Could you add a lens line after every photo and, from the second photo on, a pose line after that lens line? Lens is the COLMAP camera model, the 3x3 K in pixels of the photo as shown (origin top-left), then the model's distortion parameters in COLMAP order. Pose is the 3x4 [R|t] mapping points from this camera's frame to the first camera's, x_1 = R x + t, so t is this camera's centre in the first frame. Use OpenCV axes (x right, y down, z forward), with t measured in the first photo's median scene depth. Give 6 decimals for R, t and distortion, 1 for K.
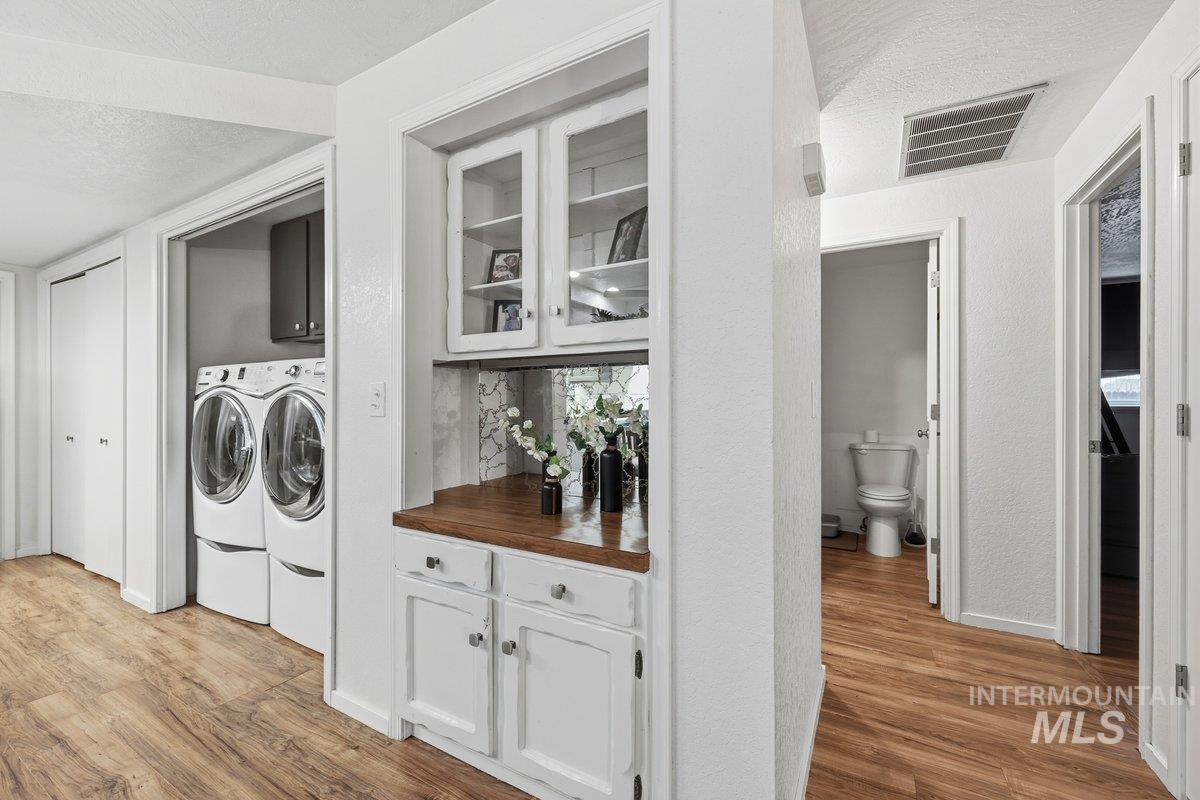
lens RADIAL K [[490.4, 0, 579.0], [0, 490.4, 398.6], [0, 0, 1]] dist [-0.000663, 0.003520]
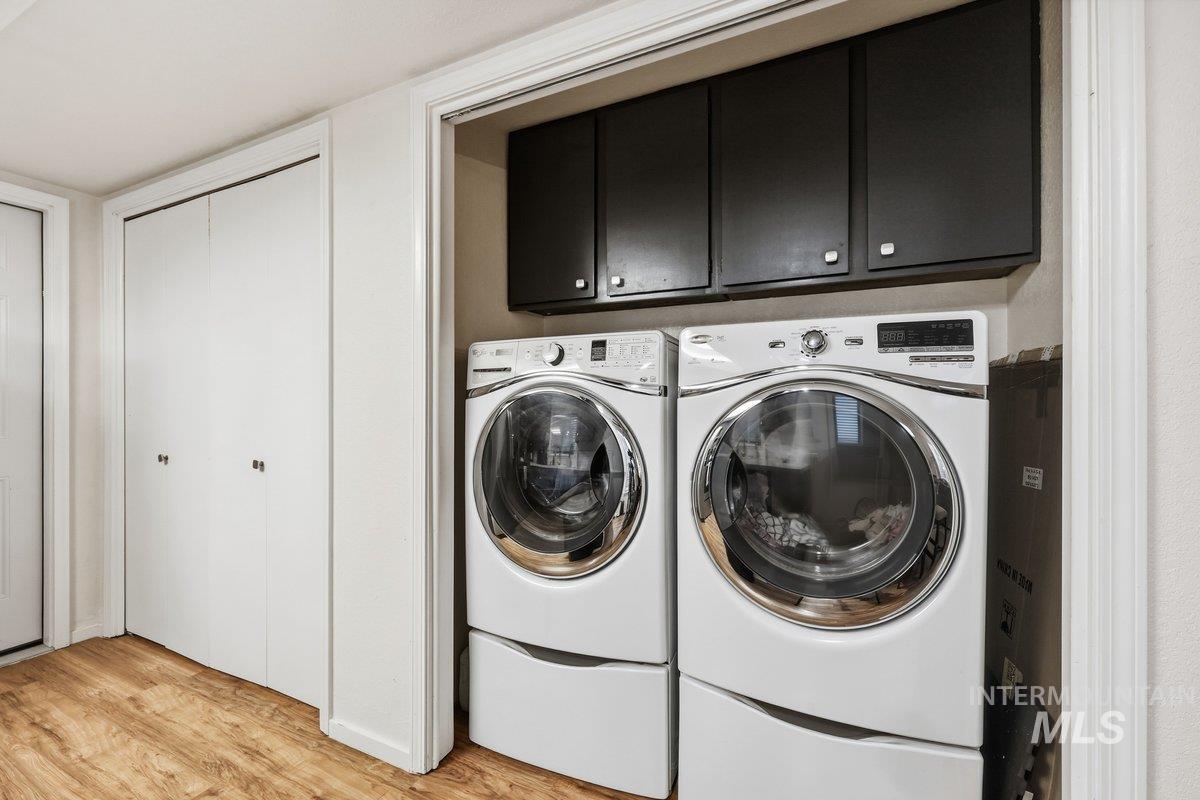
lens RADIAL K [[486.4, 0, 598.6], [0, 486.4, 398.8], [0, 0, 1]] dist [-0.001122, -0.000534]
pose [[0.995454, -0.001268, 0.095231, -0.656352], [0.001192, 0.999999, 0.000854, 0.003937], [-0.095232, -0.000736, 0.995455, 0.388737]]
